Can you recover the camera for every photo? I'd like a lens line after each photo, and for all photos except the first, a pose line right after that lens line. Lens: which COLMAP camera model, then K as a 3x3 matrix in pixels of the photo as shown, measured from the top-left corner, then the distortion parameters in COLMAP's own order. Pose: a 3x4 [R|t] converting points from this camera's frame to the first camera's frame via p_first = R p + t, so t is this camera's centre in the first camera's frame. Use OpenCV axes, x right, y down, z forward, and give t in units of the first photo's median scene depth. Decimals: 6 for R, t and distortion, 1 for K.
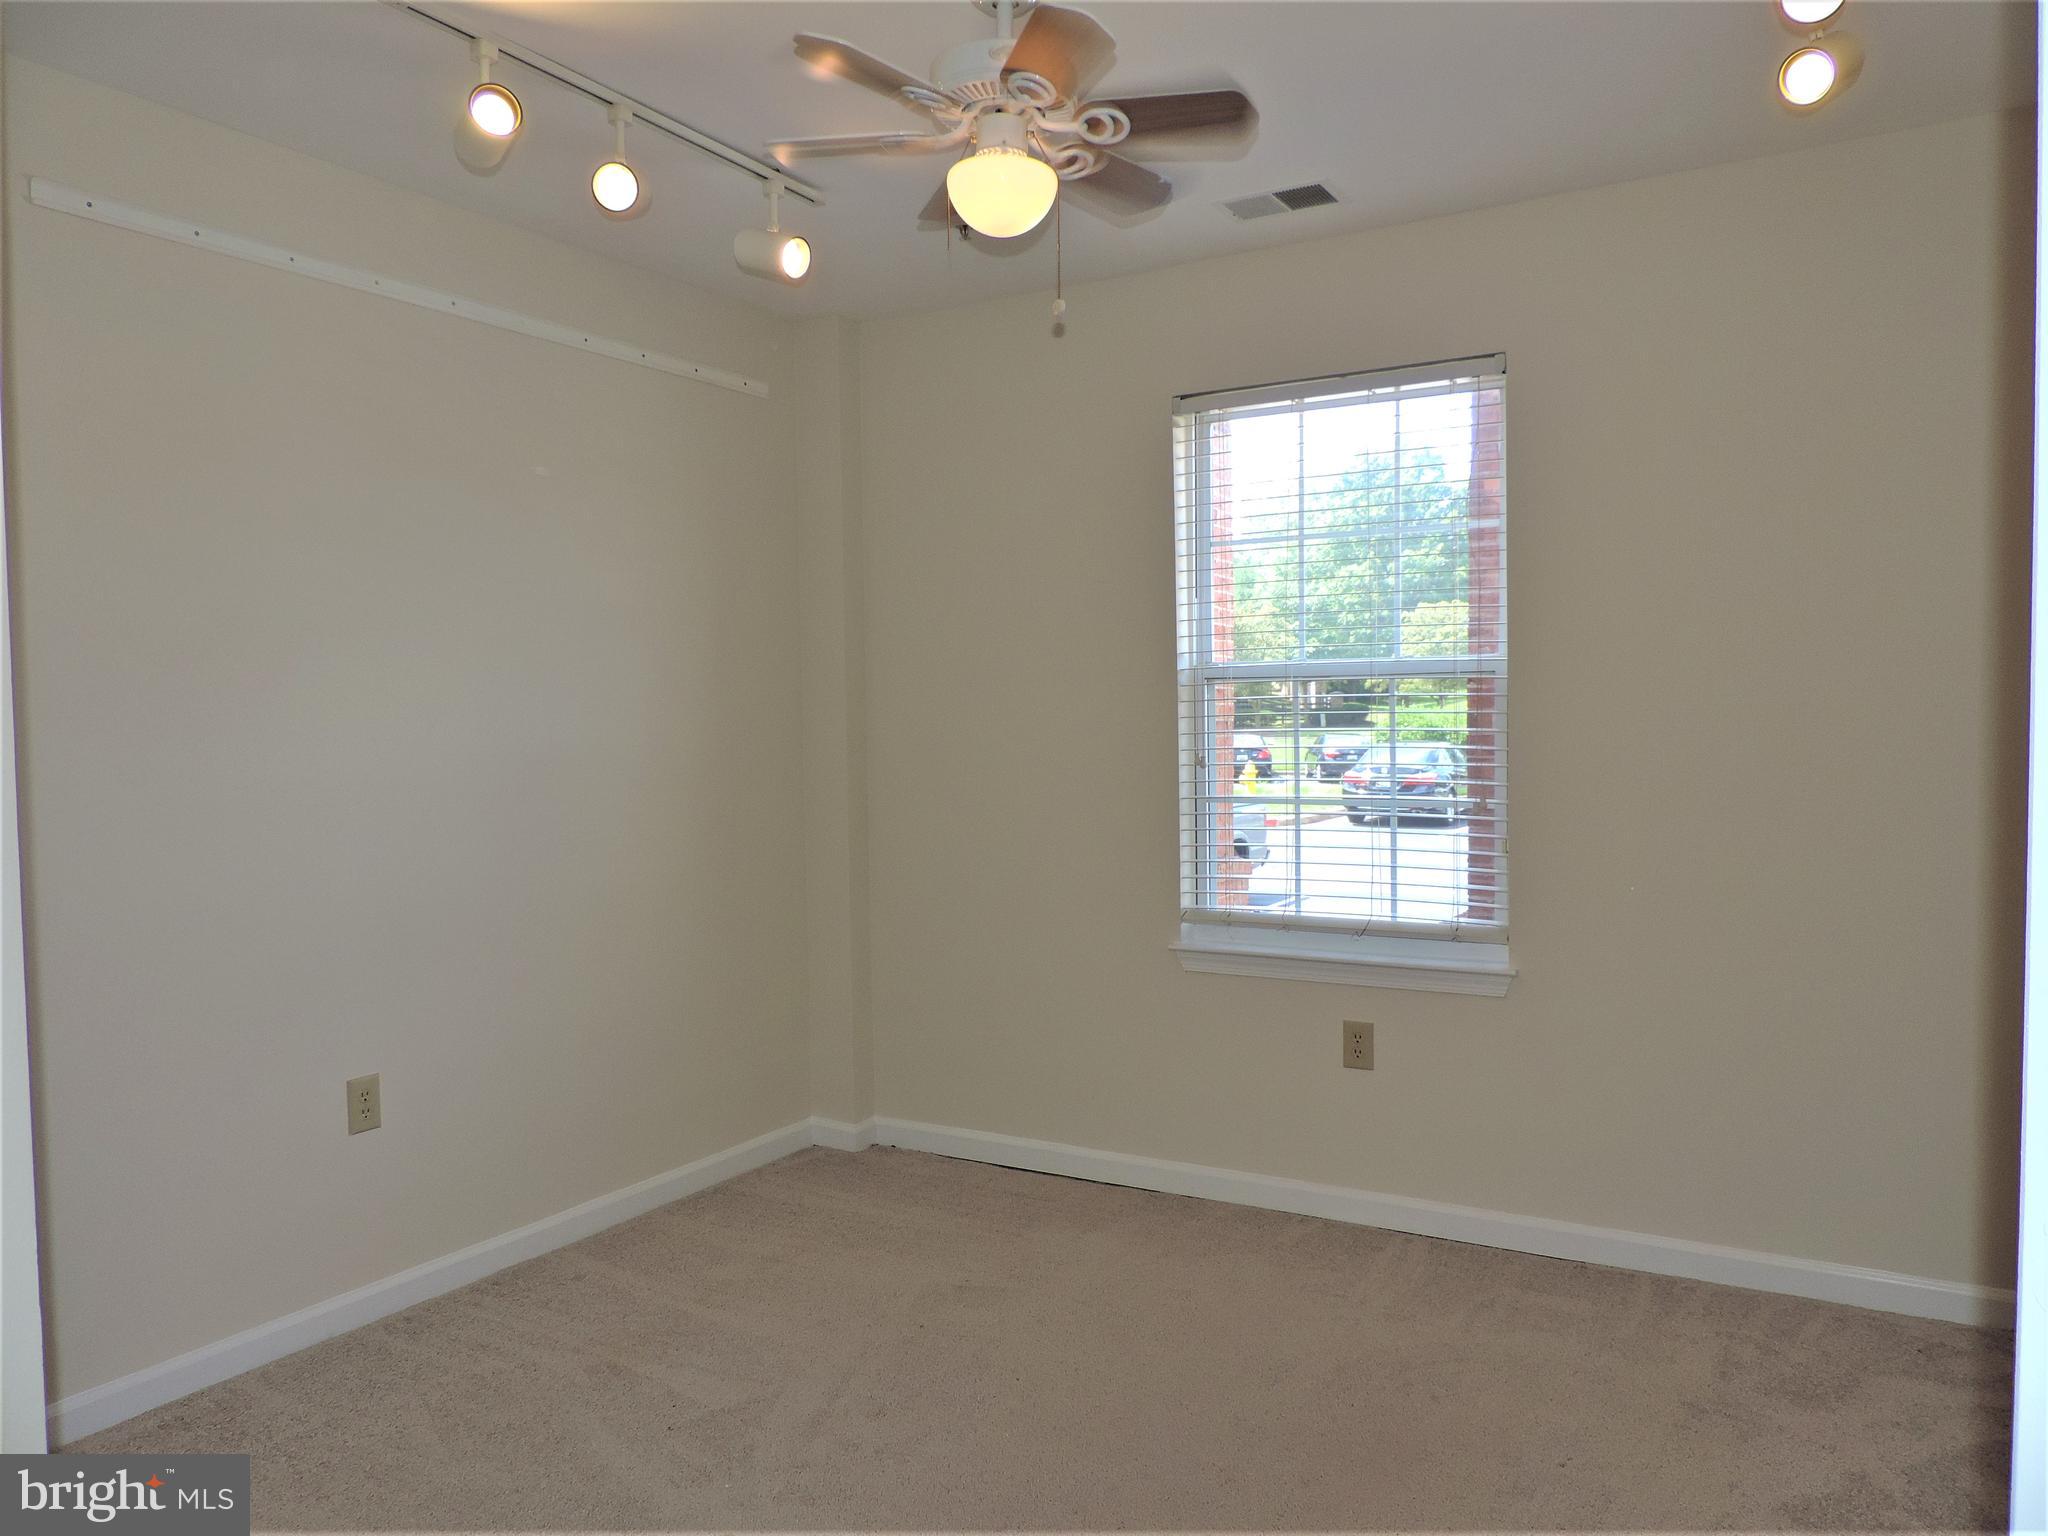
lens RADIAL K [[1473.7, 0, 1020.8], [0, 1473.7, 775.2], [0, 0, 1]] dist [-0.017962, 0.001961]
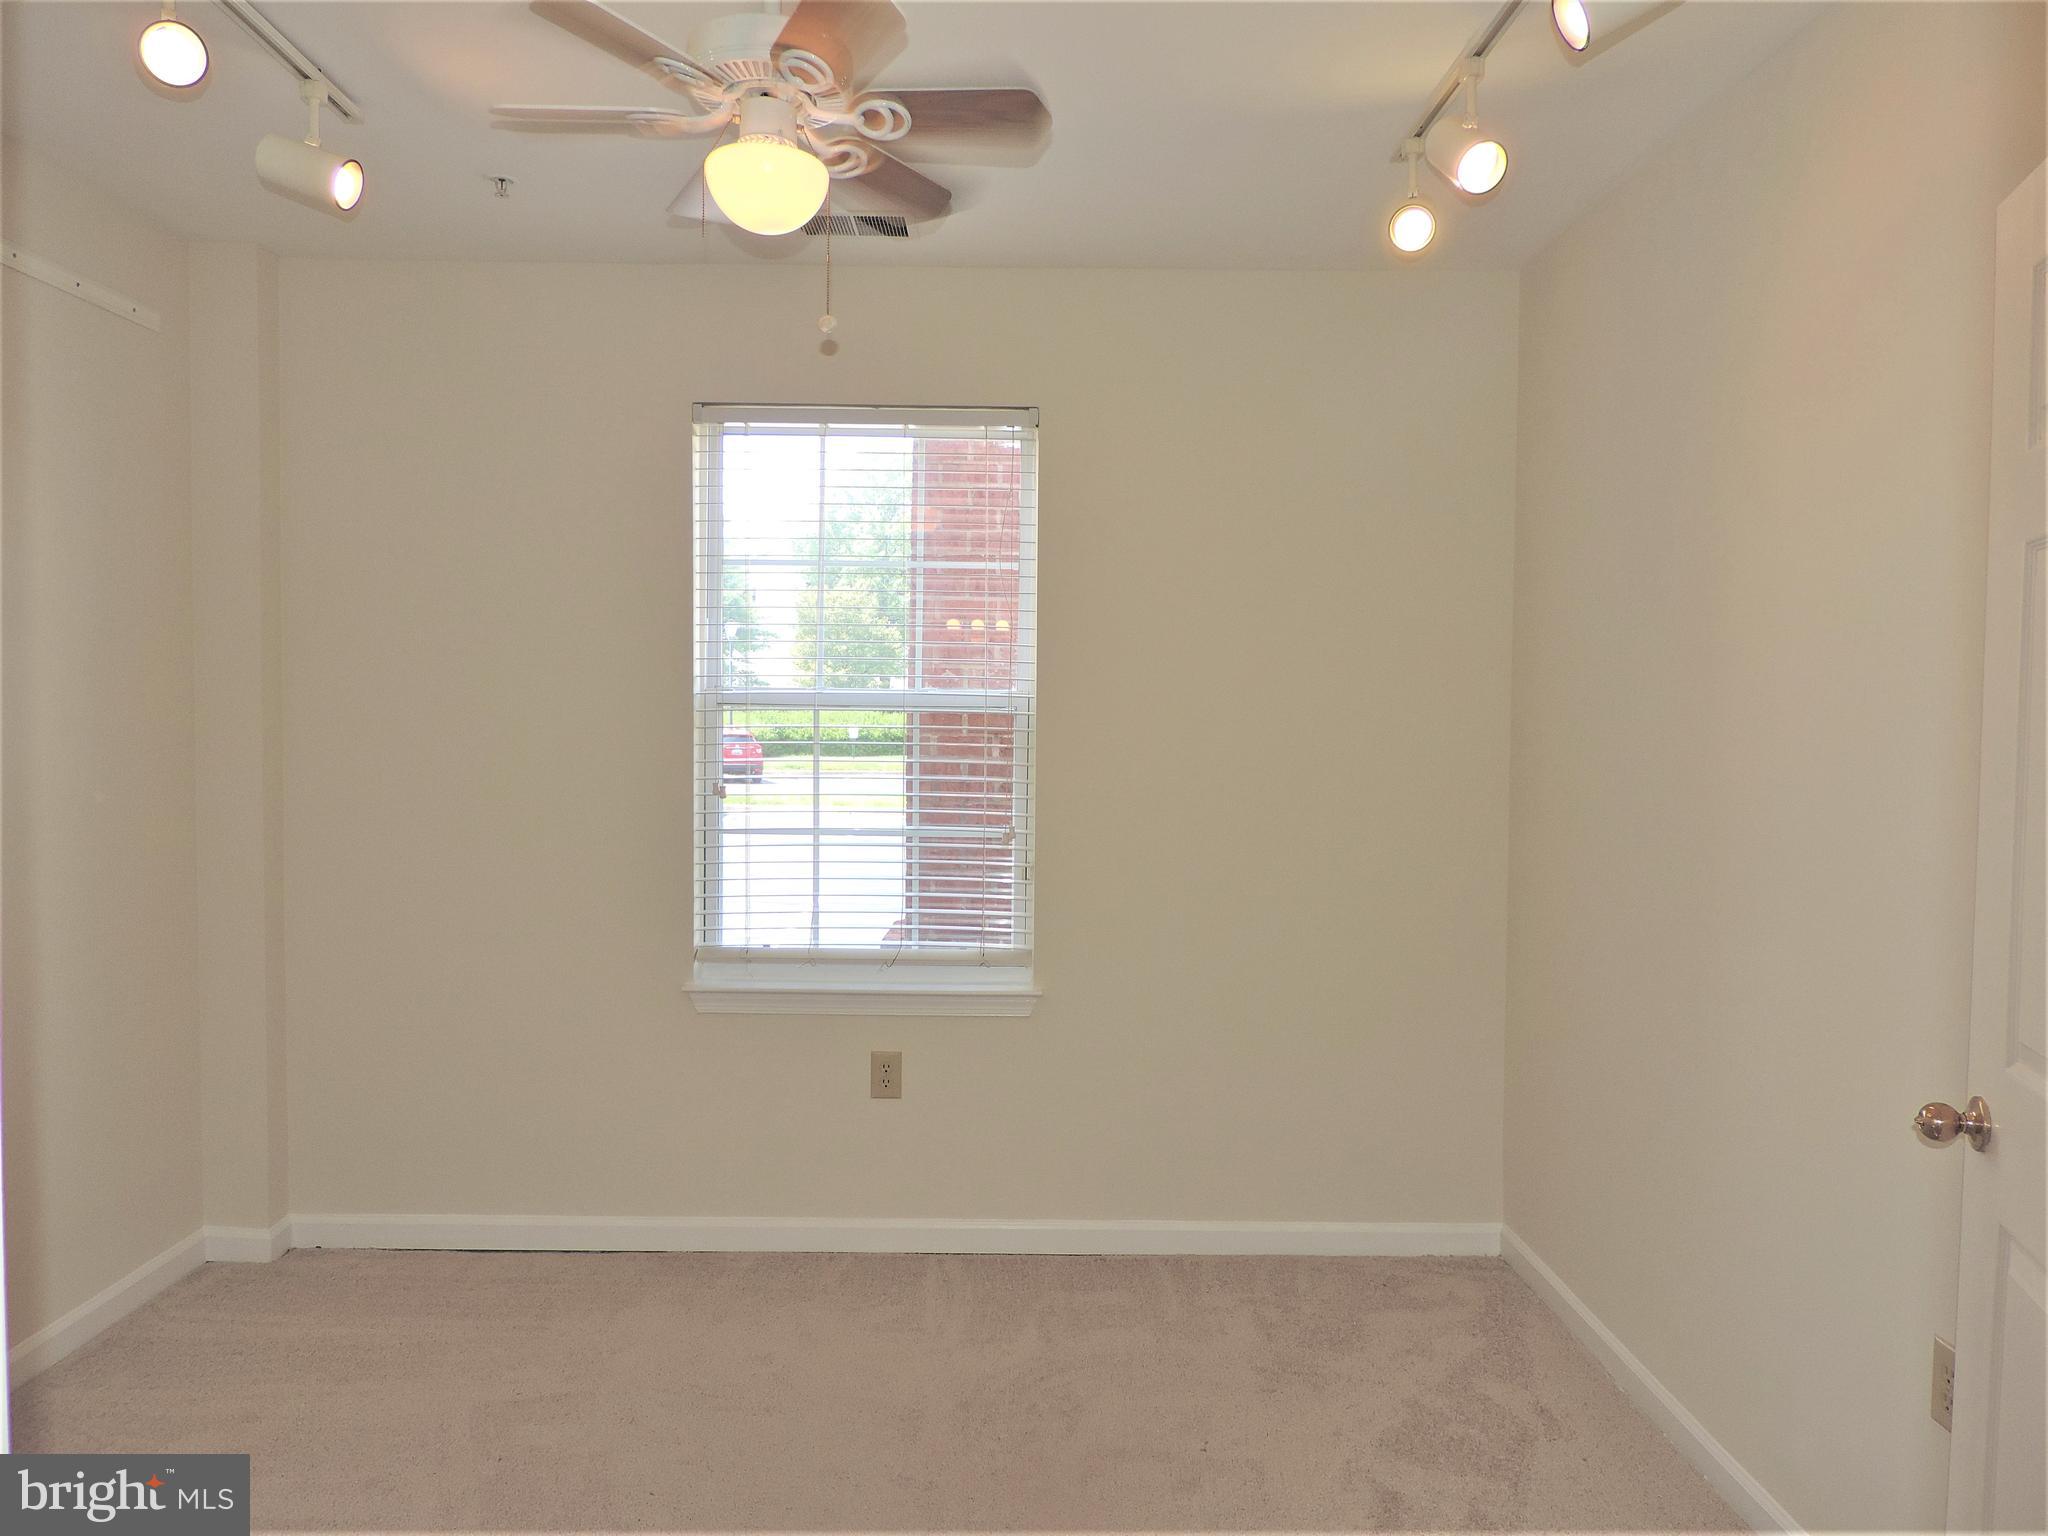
lens RADIAL K [[1485.2, 0, 1025.2], [0, 1485.2, 786.7], [0, 0, 1]] dist [-0.001985, -0.000831]
pose [[0.857424, 0.001021, 0.514610, -0.201264], [-0.001562, 0.999999, 0.000619, -0.013227], [-0.514609, -0.001334, 0.857424, 0.077535]]
